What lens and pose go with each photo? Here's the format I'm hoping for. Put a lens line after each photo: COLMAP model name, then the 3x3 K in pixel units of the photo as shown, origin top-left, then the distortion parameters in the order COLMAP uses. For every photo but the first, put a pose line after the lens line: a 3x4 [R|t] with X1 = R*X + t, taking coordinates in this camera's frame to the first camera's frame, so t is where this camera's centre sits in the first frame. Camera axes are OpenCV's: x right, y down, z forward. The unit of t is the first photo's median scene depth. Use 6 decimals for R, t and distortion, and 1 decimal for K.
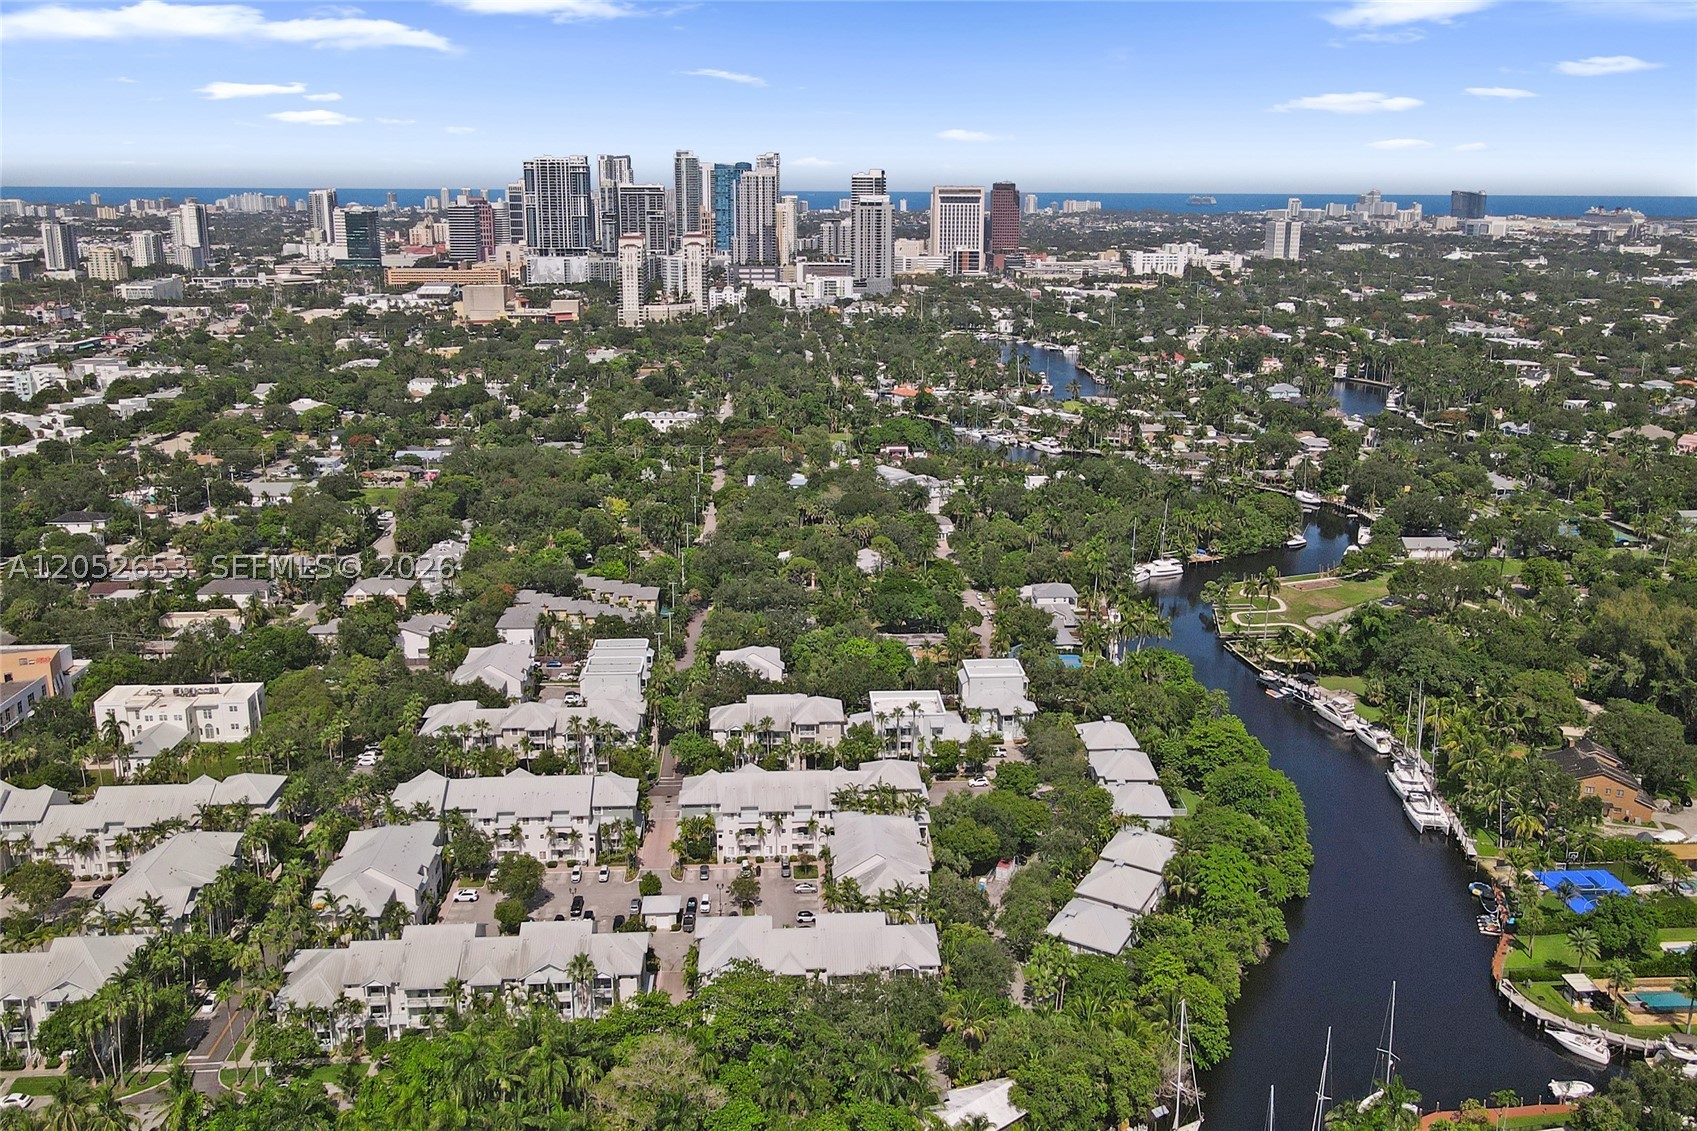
lens RADIAL K [[1309.0, 0, 855.5], [0, 1309.0, 511.5], [0, 0, 1]] dist [-0.007171, 0.040645]
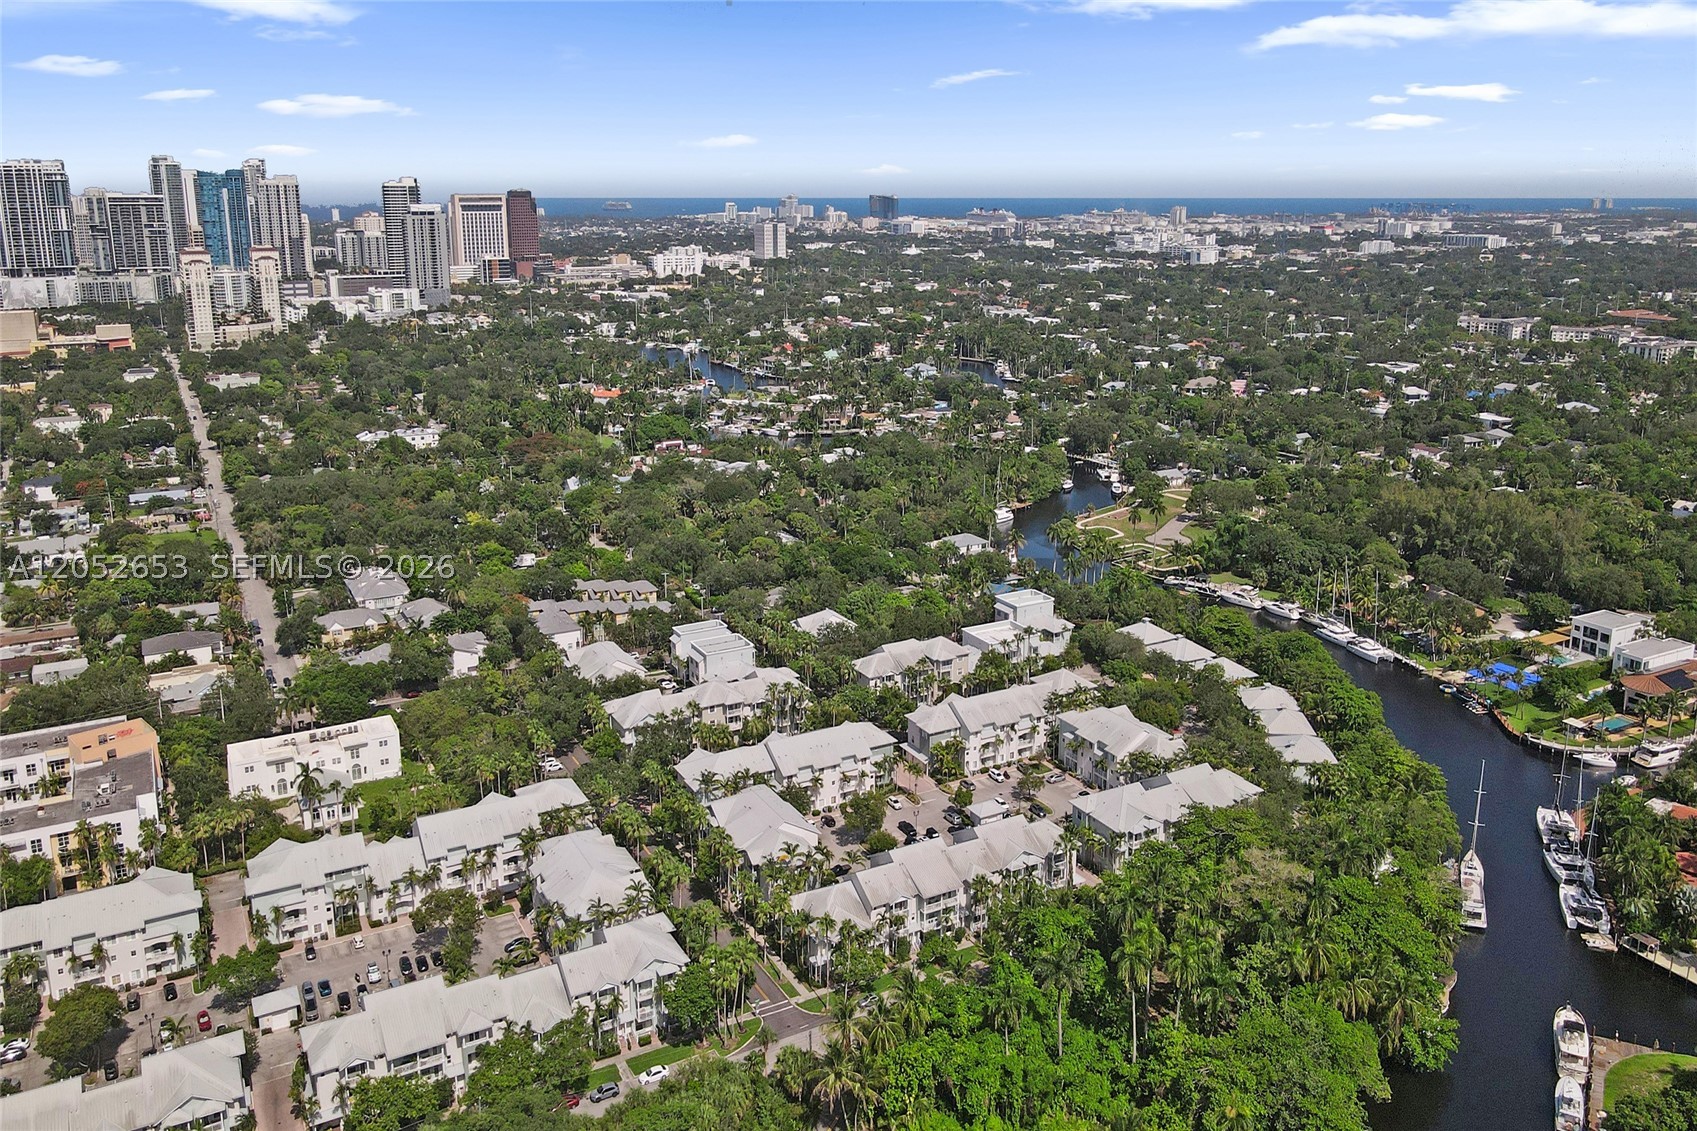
lens RADIAL K [[1301.7, 0, 844.2], [0, 1301.7, 489.8], [0, 0, 1]] dist [-0.007888, 0.045152]
pose [[0.905372, -0.101713, 0.412257, -0.129732], [0.109540, 0.993971, 0.004670, -0.000360], [-0.410247, 0.040931, 0.911056, -0.003118]]
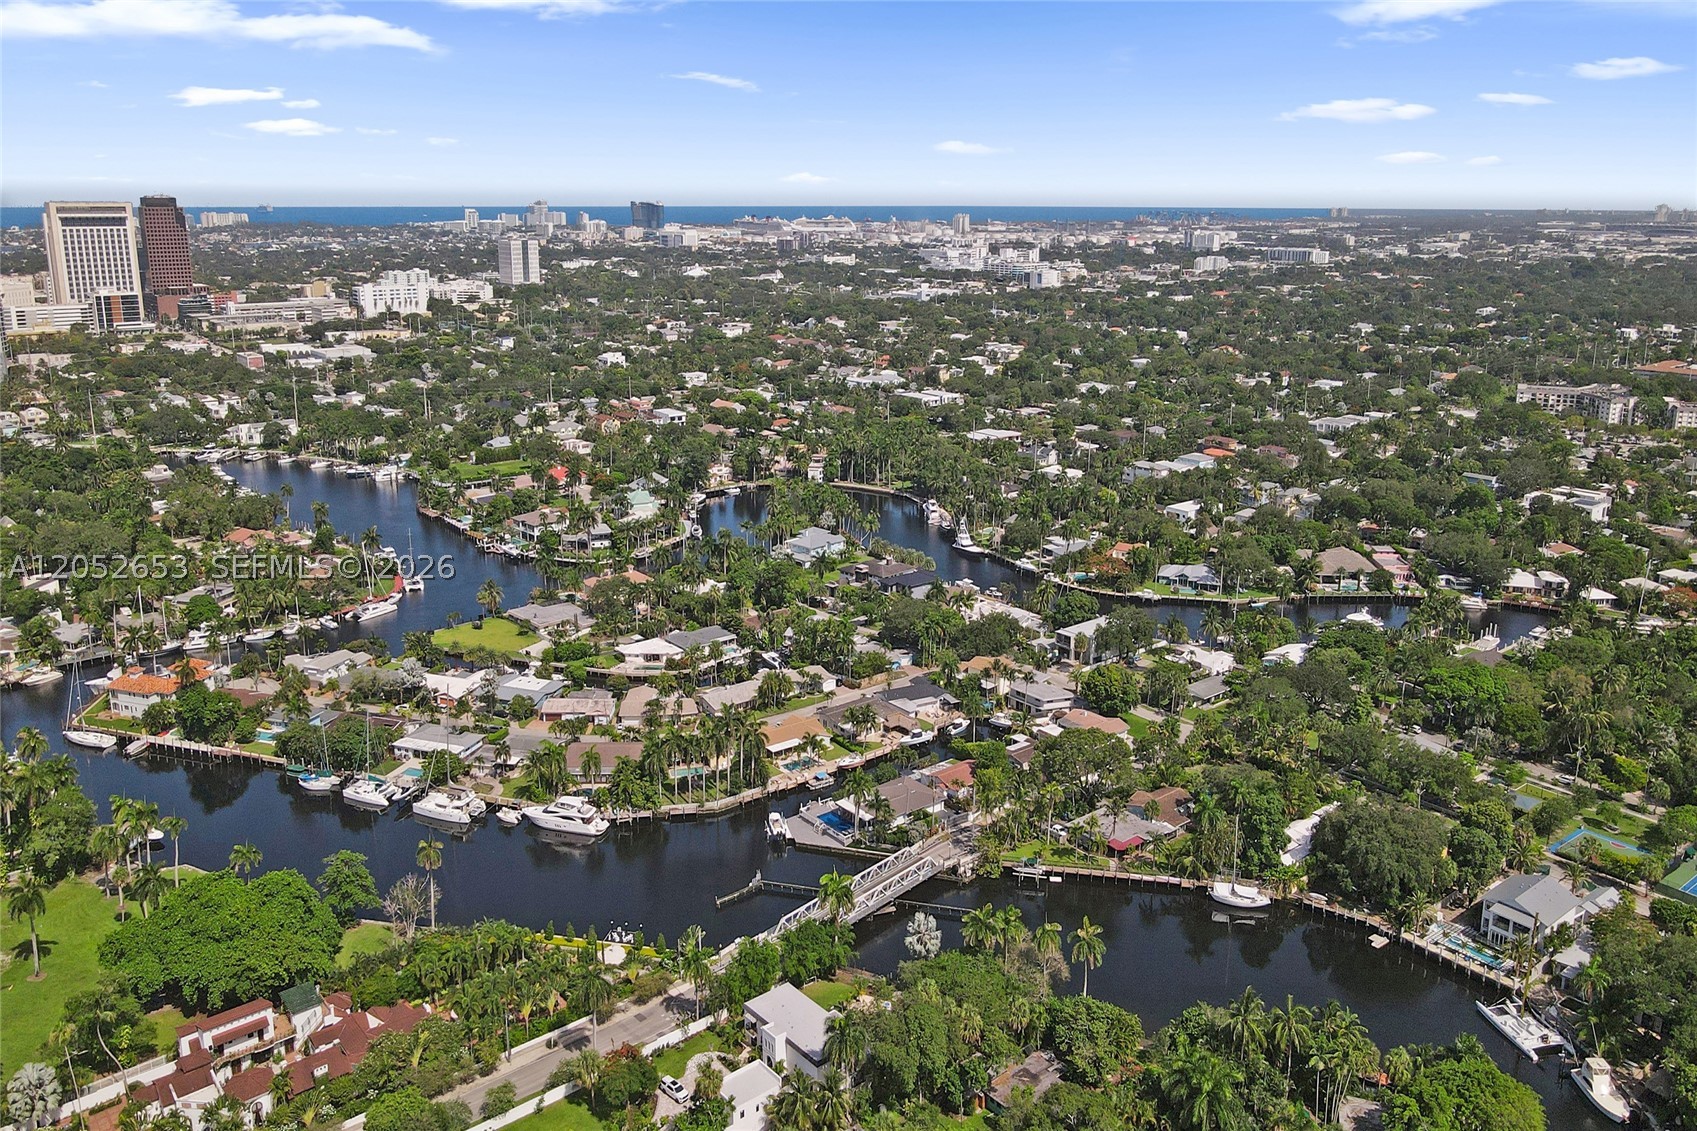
lens RADIAL K [[1285.4, 0, 804.2], [0, 1285.4, 463.5], [0, 0, 1]] dist [0.041140, 0.004647]
pose [[0.825998, -0.120814, 0.550574, -0.006567], [0.141535, 0.989921, 0.004884, -0.079864], [-0.545615, 0.073891, 0.834772, 0.295714]]
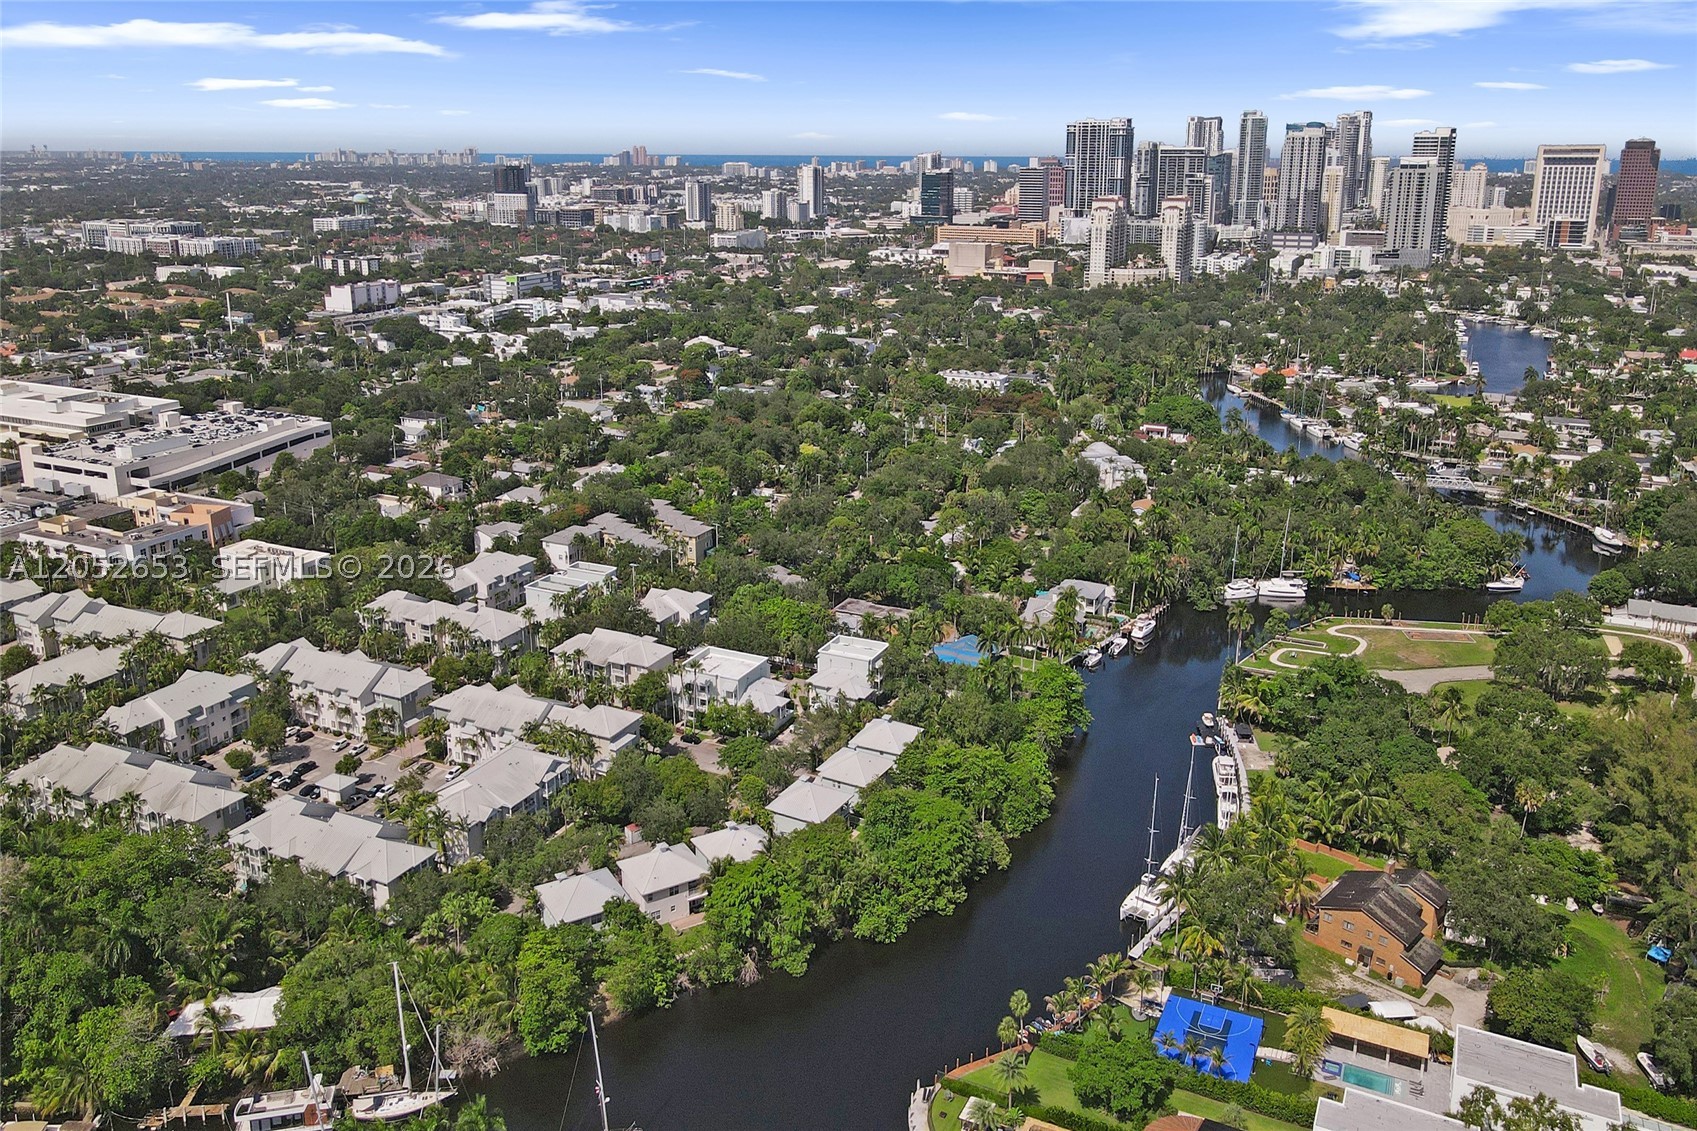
lens RADIAL K [[1293.4, 0, 869.1], [0, 1293.4, 489.1], [0, 0, 1]] dist [-0.003823, 0.040845]
pose [[0.873464, 0.120186, -0.471821, 0.138066], [-0.113714, 0.992611, 0.042332, -0.009660], [0.473423, 0.016677, 0.880677, 0.040831]]
